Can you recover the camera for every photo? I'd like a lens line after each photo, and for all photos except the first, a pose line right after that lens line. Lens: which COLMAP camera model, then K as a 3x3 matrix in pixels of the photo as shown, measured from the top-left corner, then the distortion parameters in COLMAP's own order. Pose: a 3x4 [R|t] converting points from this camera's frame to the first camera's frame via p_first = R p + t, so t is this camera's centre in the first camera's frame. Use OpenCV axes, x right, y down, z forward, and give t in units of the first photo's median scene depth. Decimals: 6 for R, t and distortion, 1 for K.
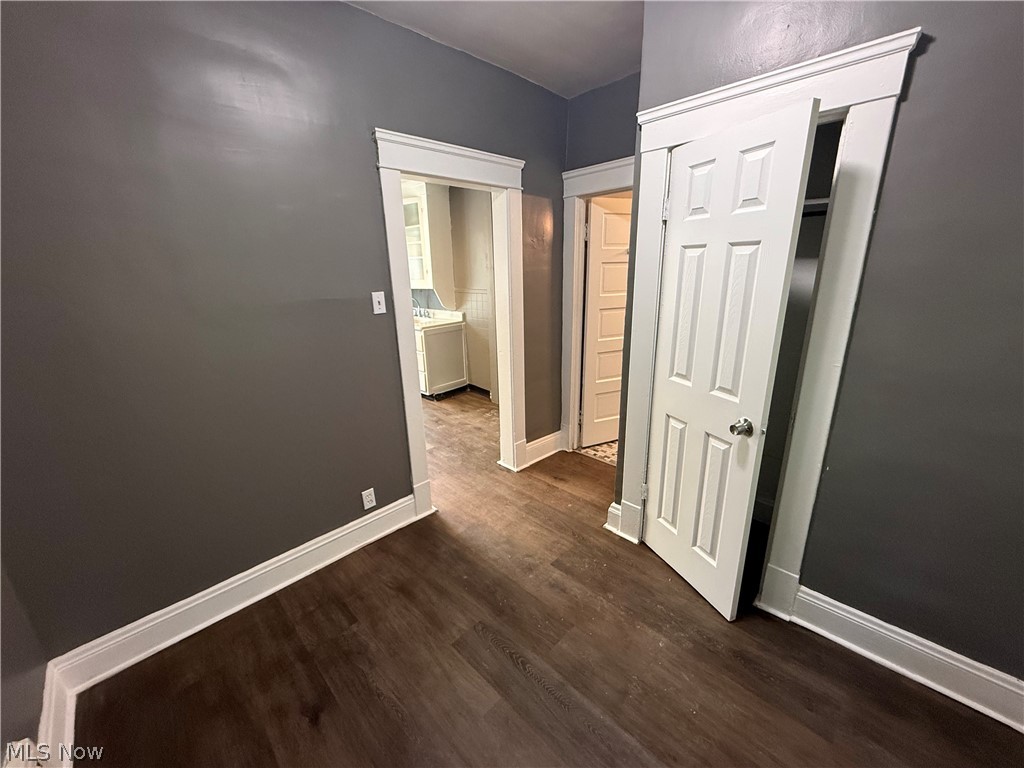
lens RADIAL K [[408.4, 0, 508.1], [0, 408.4, 385.0], [0, 0, 1]] dist [0.000470, 0.000354]
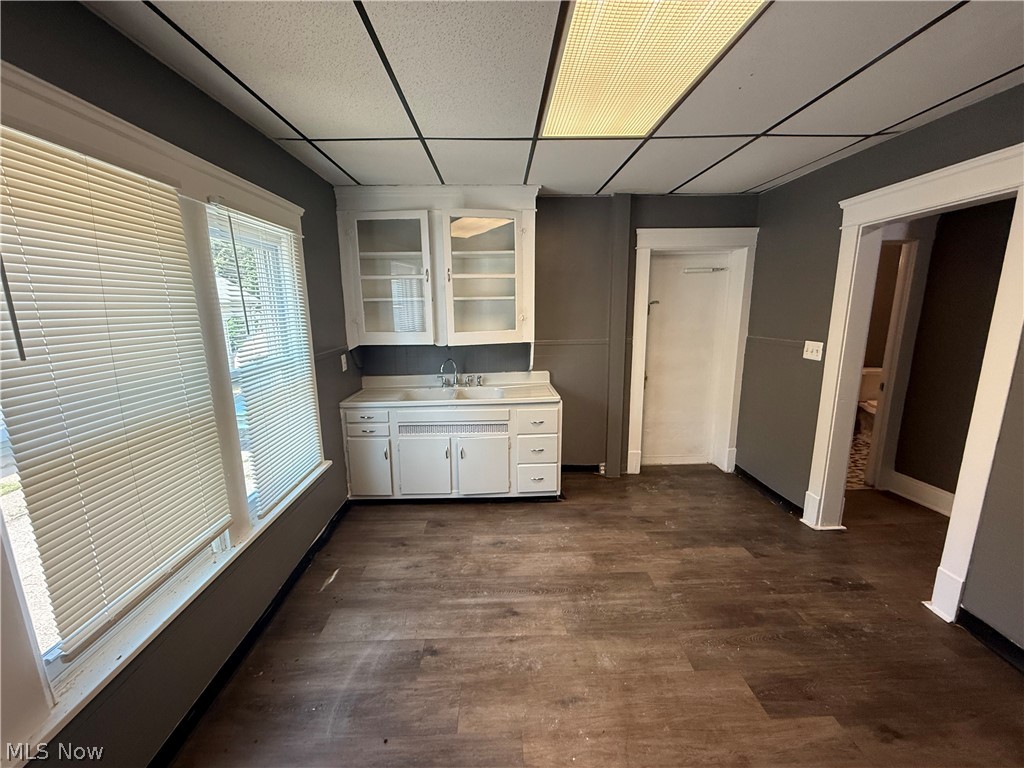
lens RADIAL K [[408.4, 0, 508.1], [0, 408.4, 385.0], [0, 0, 1]] dist [0.000470, 0.000354]
pose [[0.676077, -0.124215, 0.726285, -2.049914], [0.210615, 0.977141, -0.028937, -0.429976], [-0.706089, 0.172530, 0.686784, 1.576803]]
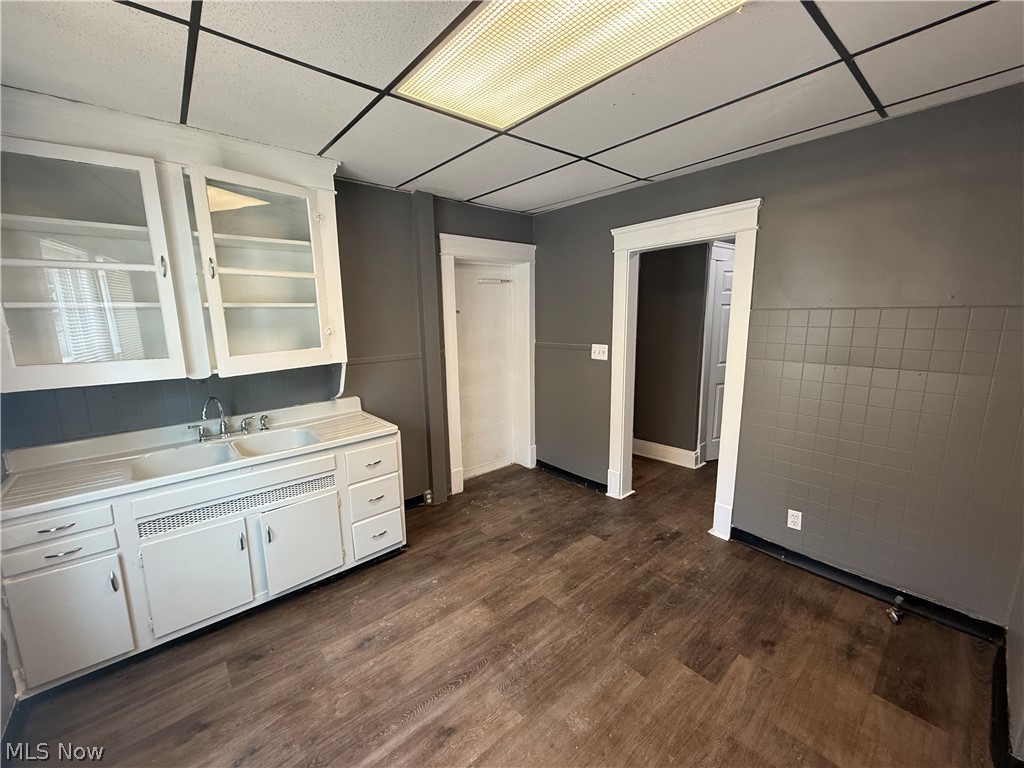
lens RADIAL K [[408.4, 0, 508.1], [0, 408.4, 385.0], [0, 0, 1]] dist [0.000470, 0.000354]
pose [[0.062445, -0.149635, 0.986767, -1.996514], [0.303933, 0.944588, 0.124006, -0.587234], [-0.950645, 0.292168, 0.104464, 2.093315]]
